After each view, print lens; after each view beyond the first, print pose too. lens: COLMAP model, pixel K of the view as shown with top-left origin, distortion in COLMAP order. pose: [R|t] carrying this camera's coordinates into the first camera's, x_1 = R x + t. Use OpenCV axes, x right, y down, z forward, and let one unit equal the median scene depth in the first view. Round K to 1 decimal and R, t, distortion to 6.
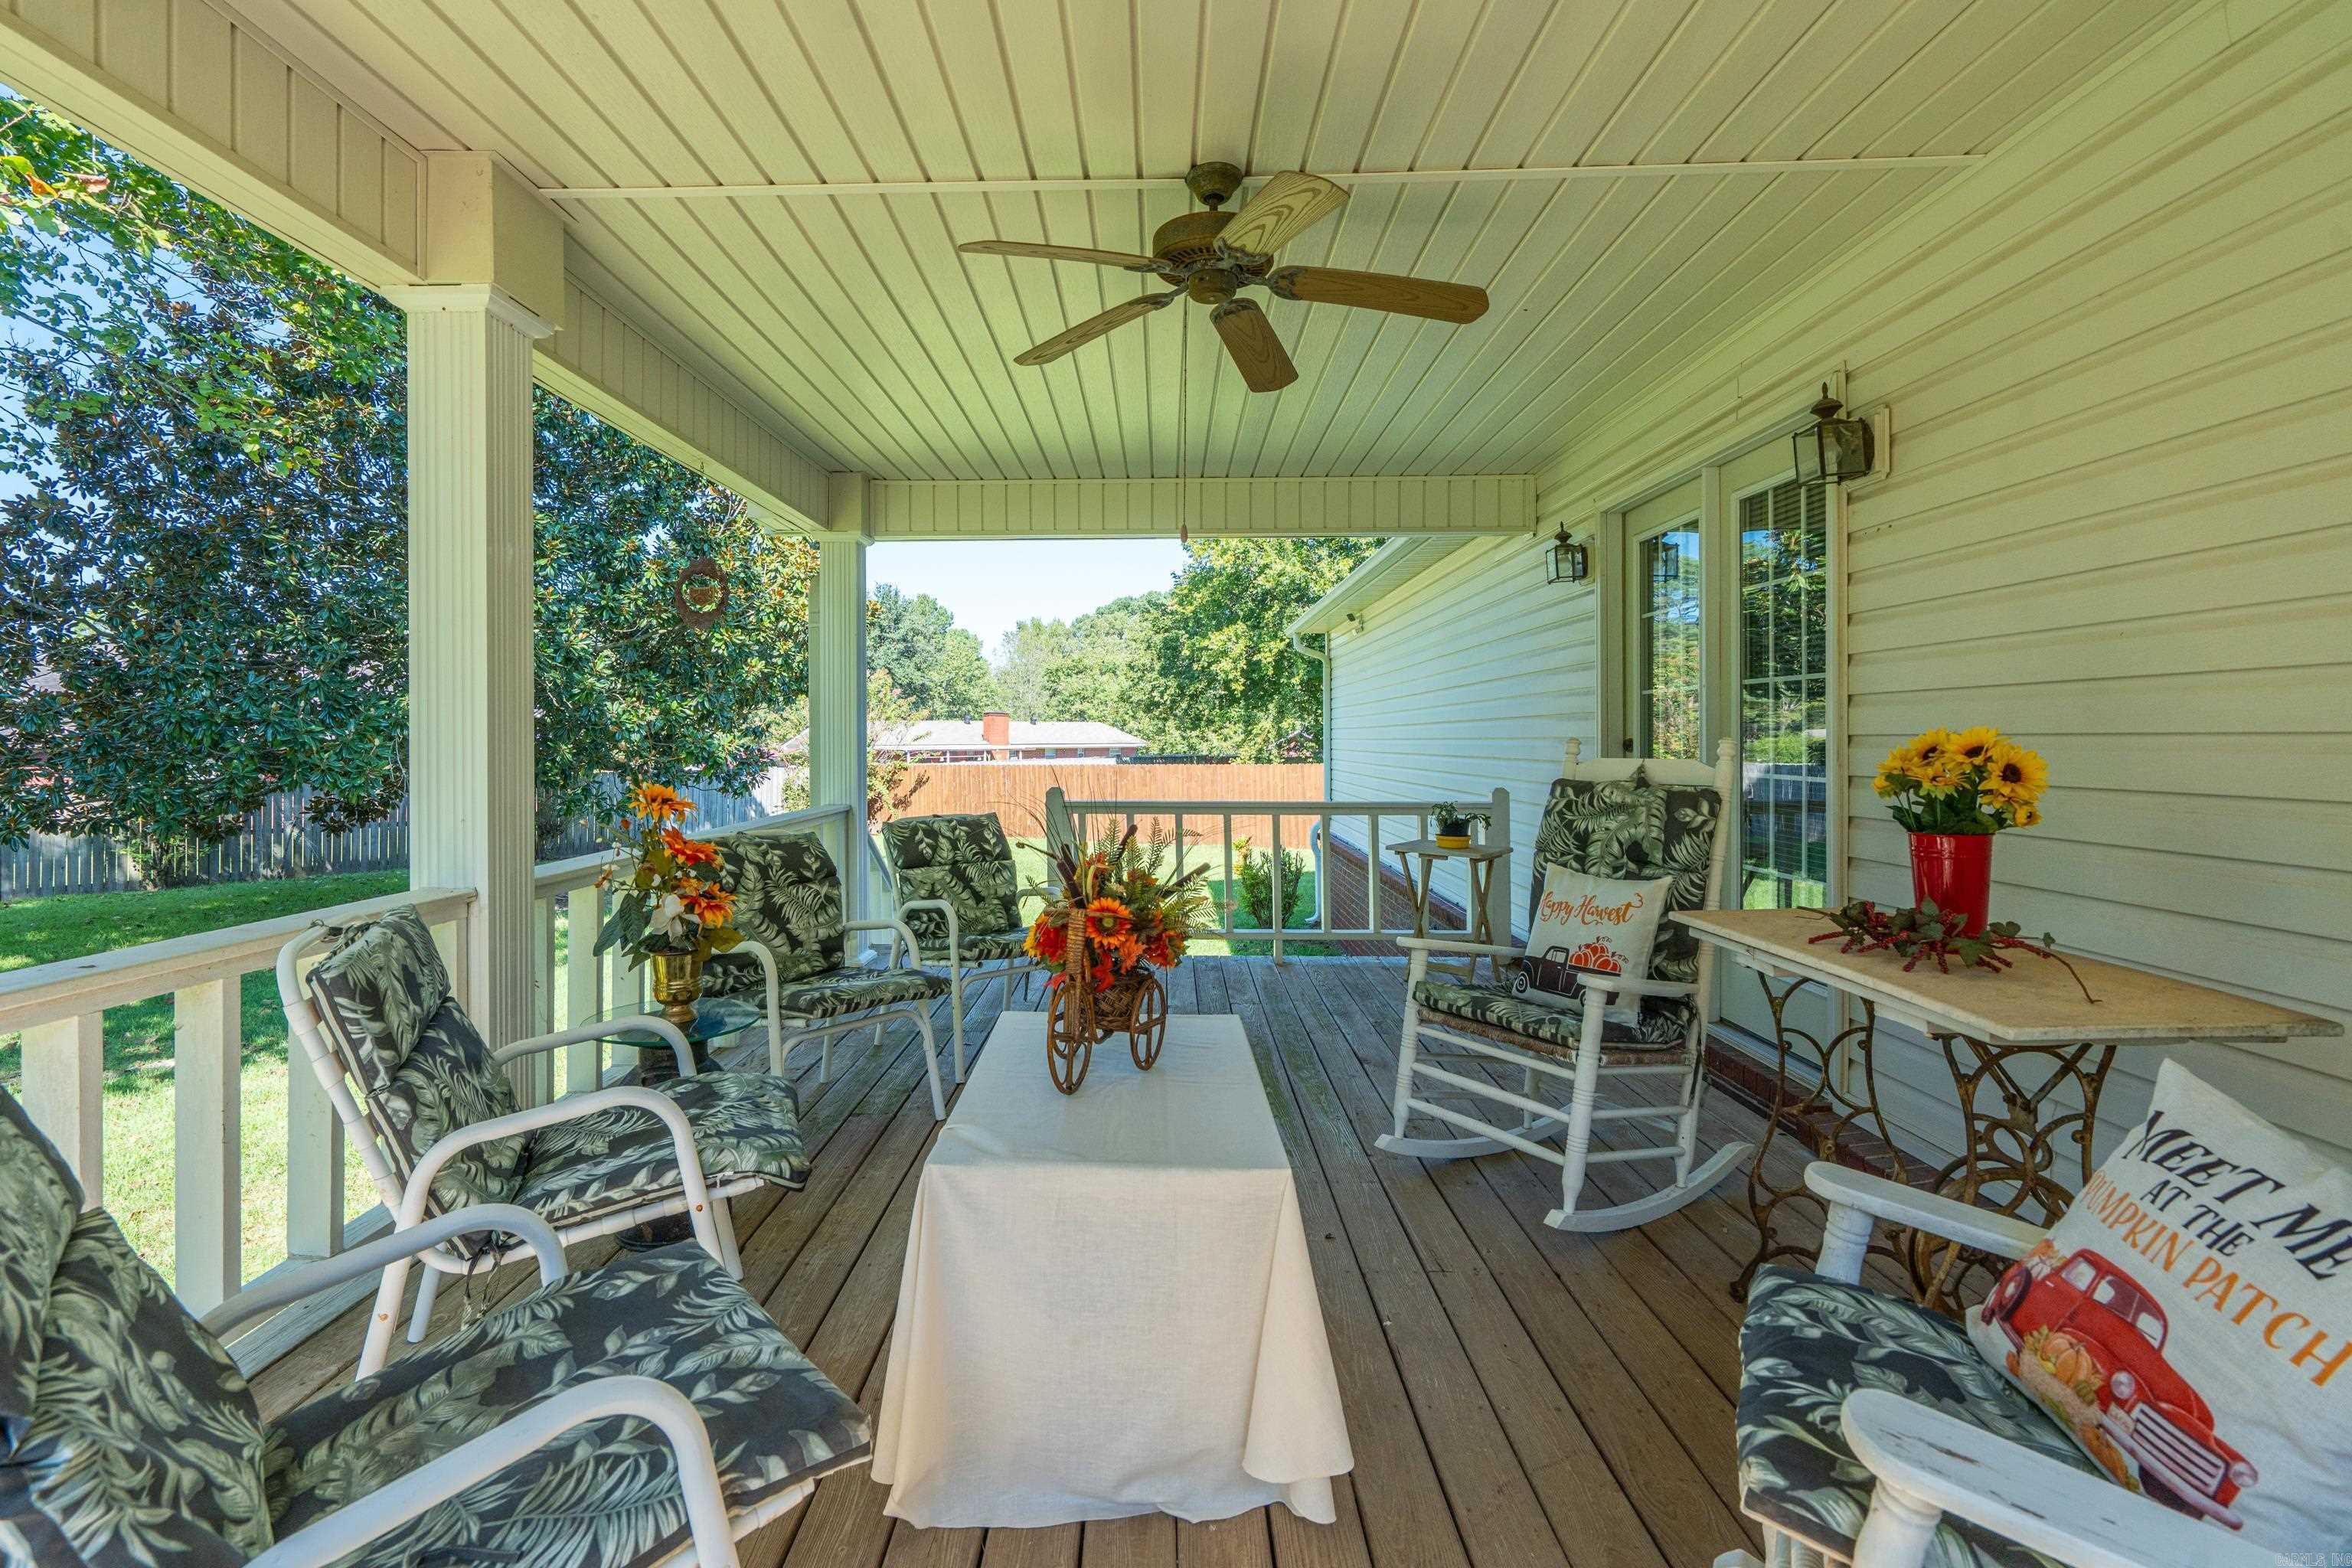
lens RADIAL K [[1121.3, 0, 1136.2], [0, 1121.3, 738.5], [0, 0, 1]] dist [-0.001008, -0.000715]
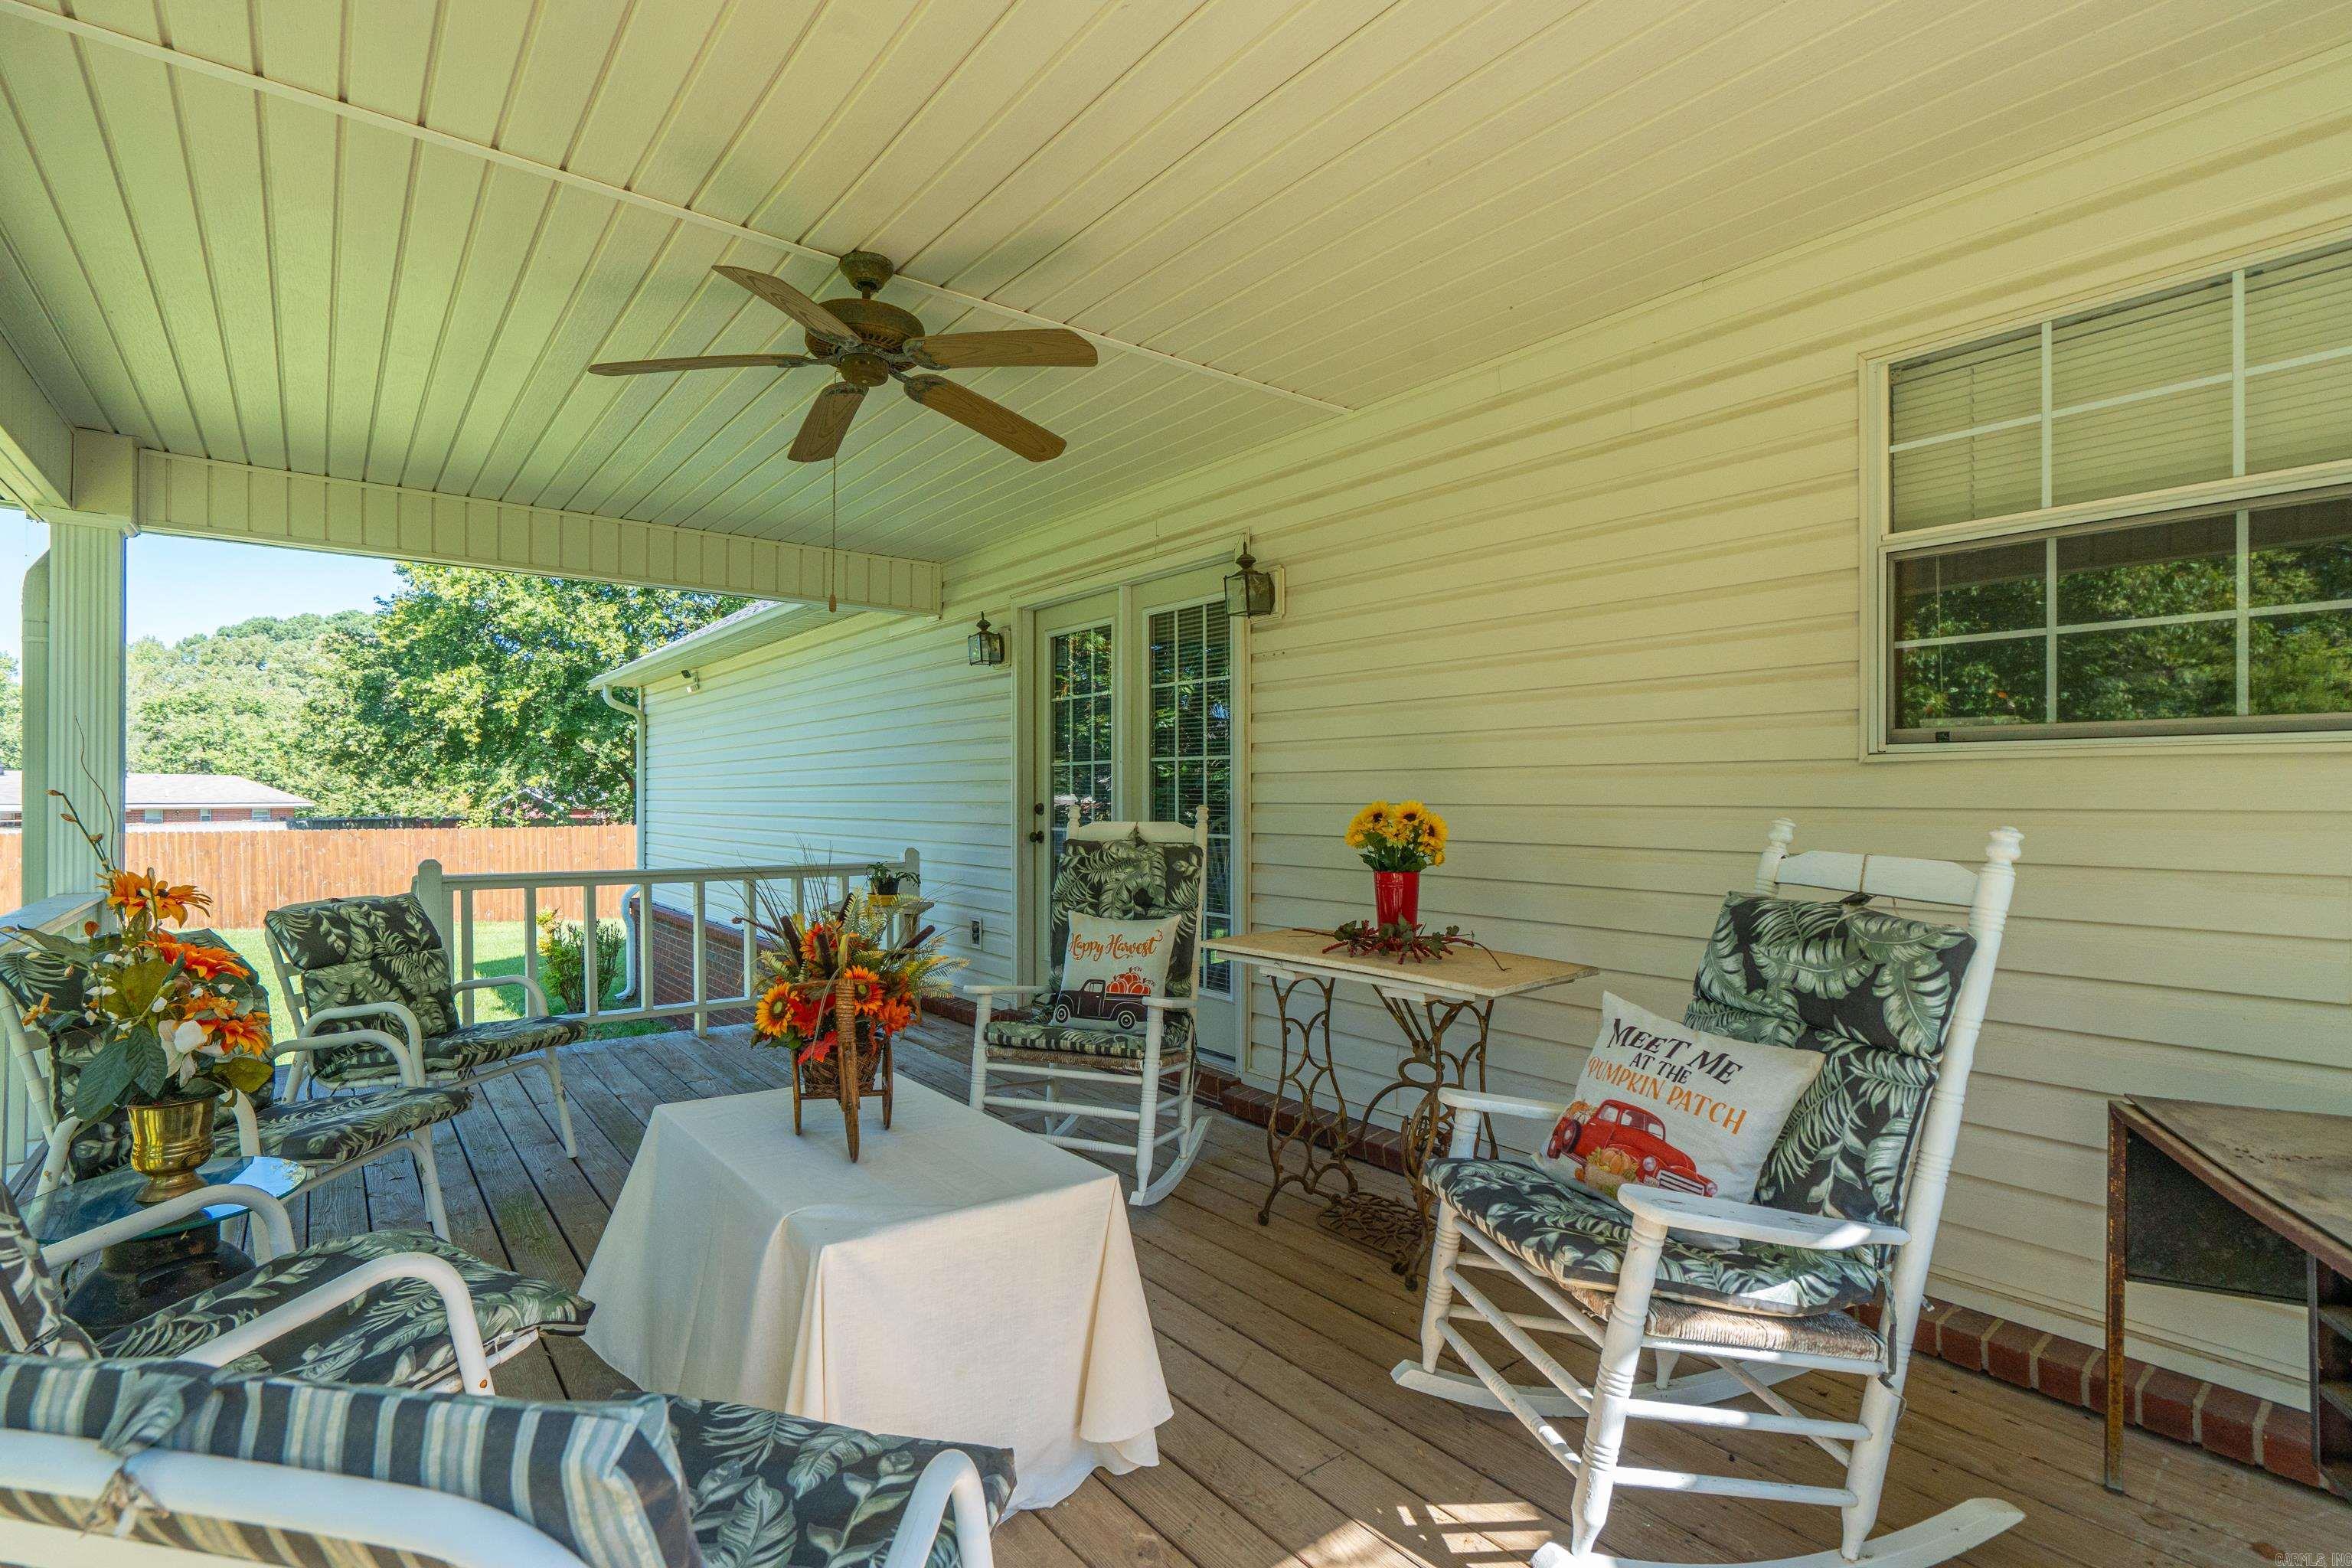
lens RADIAL K [[1102.4, 0, 1176.0], [0, 1102.4, 784.0], [0, 0, 1]] dist [-0.018320, 0.006568]
pose [[0.770790, 0.013401, 0.636949, -0.284492], [-0.004740, 0.999872, -0.015301, -0.005388], [-0.637072, 0.008775, 0.770754, 0.032113]]
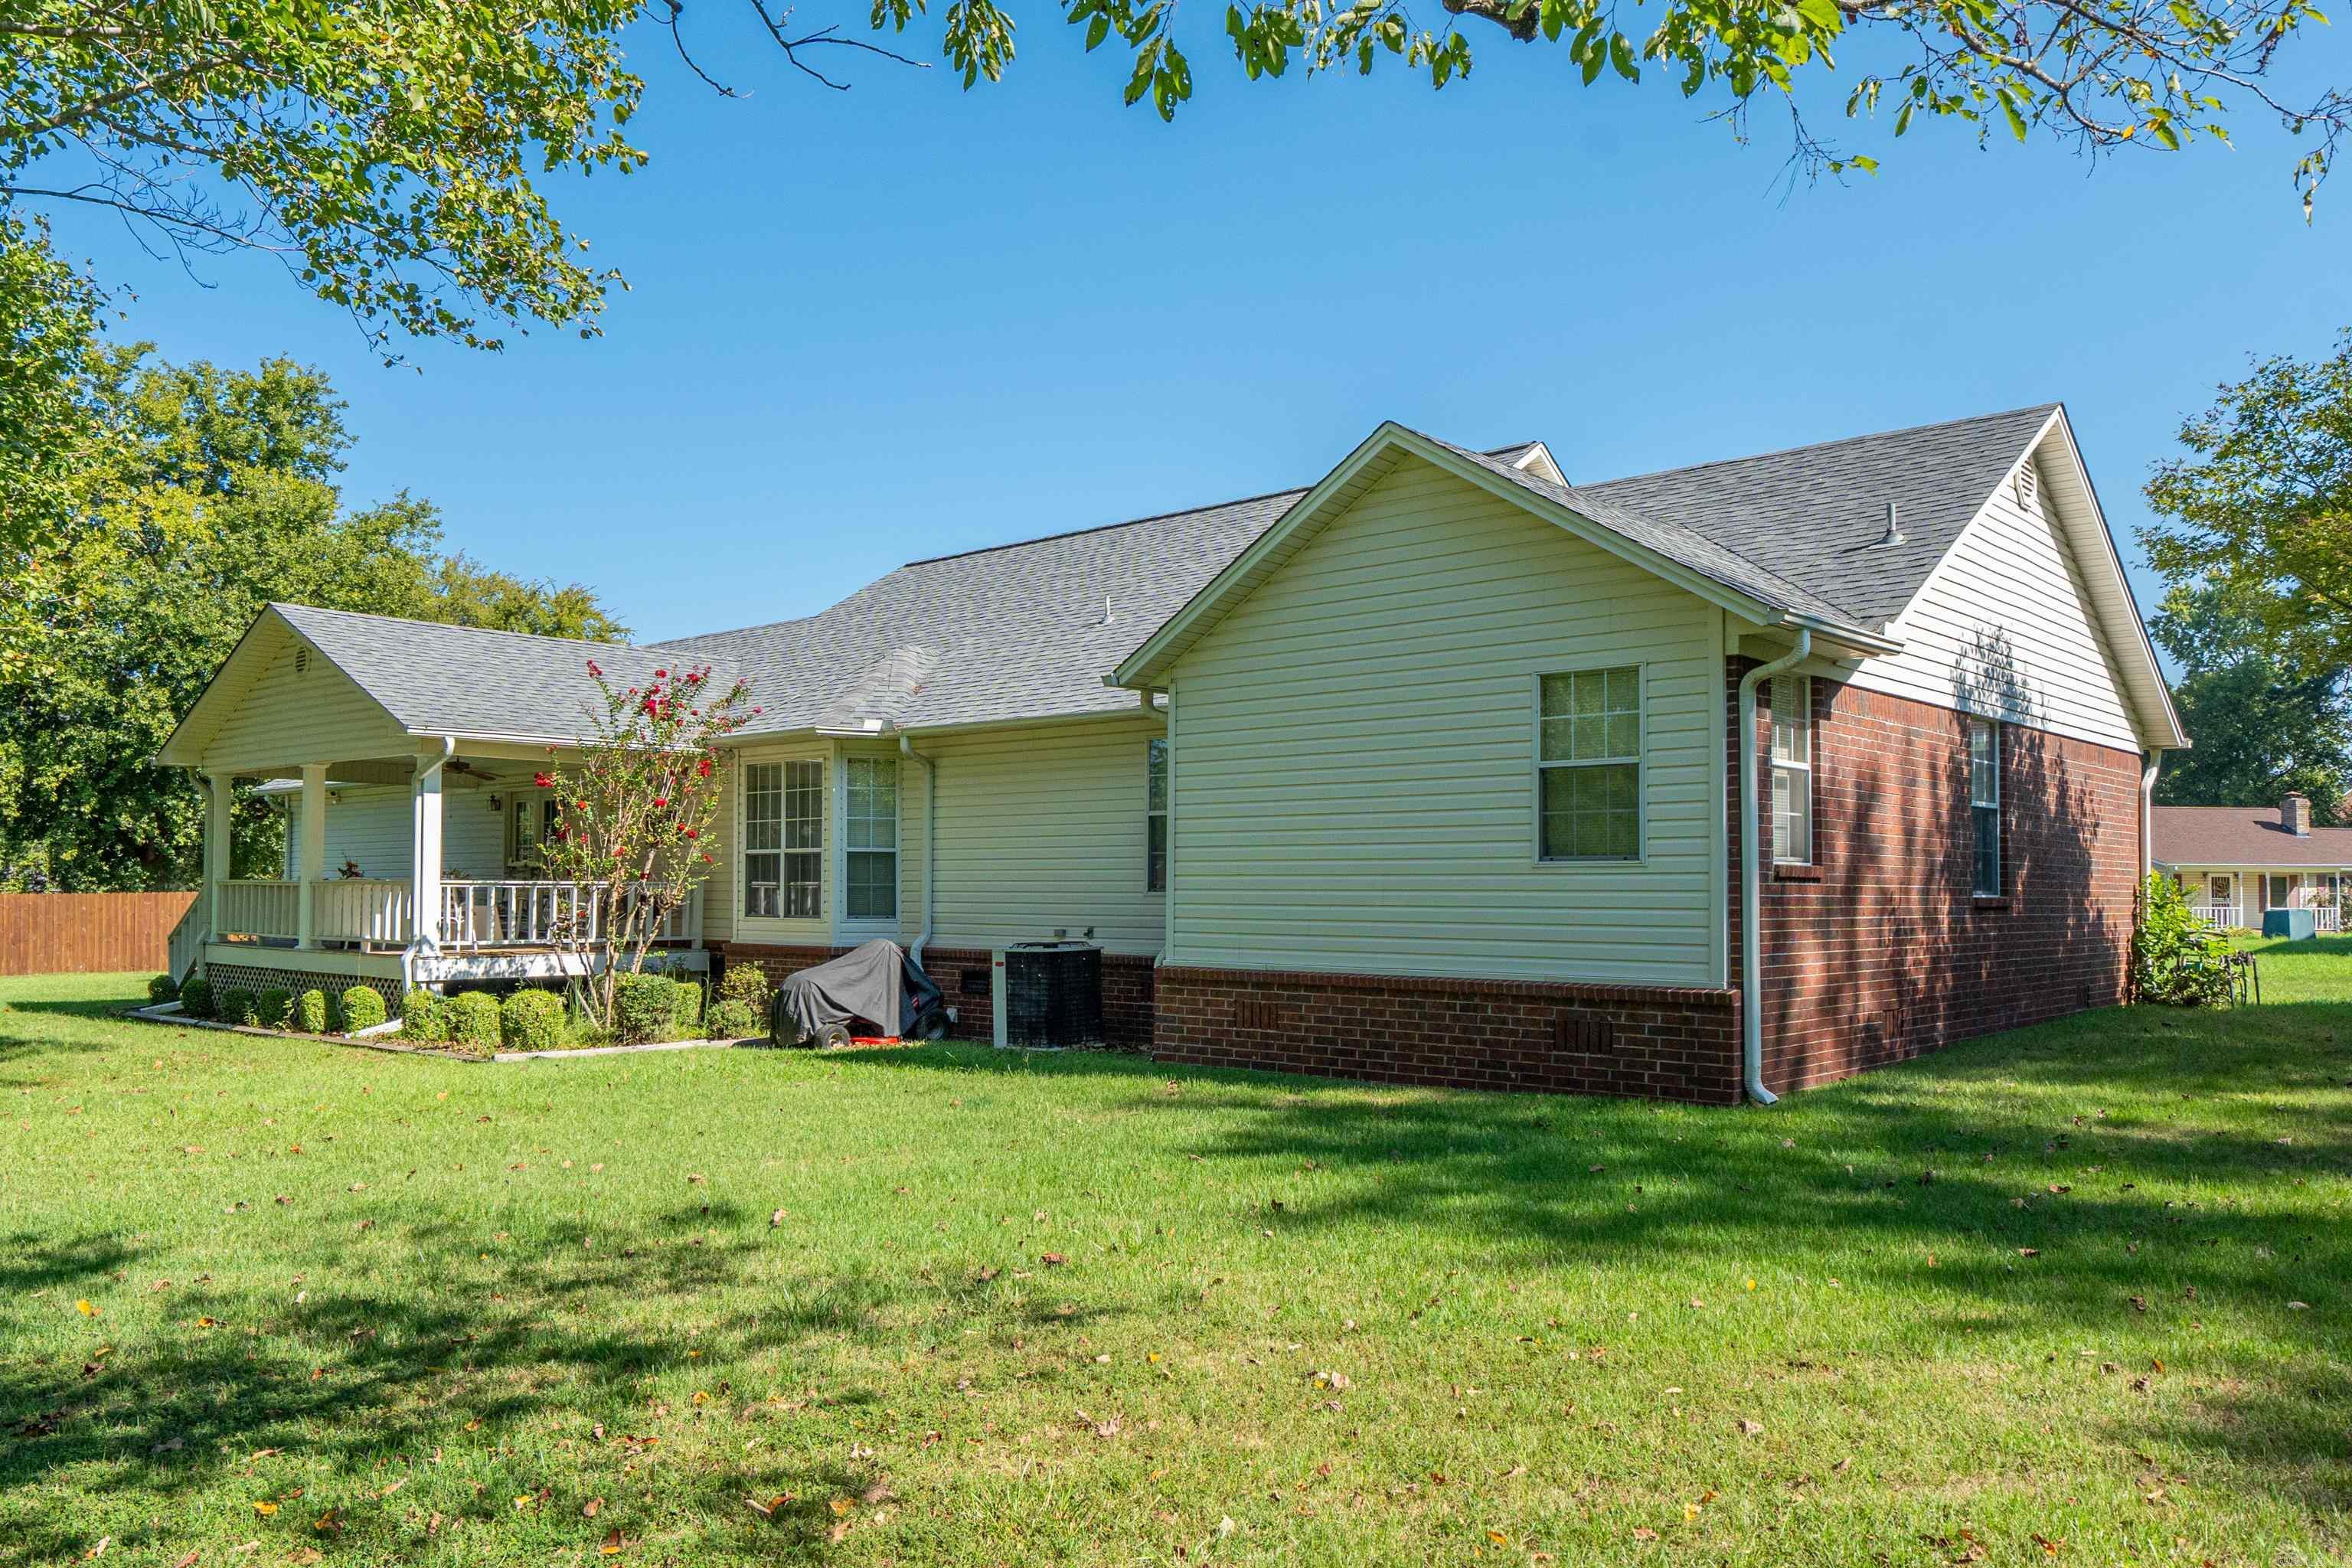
lens RADIAL K [[1745.0, 0, 1176.0], [0, 1745.0, 784.0], [0, 0, 1]] dist [0.001148, 0.000642]
pose [[0.658398, 0.054653, 0.750683, -3.582813], [-0.006714, 0.997747, -0.066751, 0.187143], [-0.752640, 0.038909, 0.657282, -6.482253]]
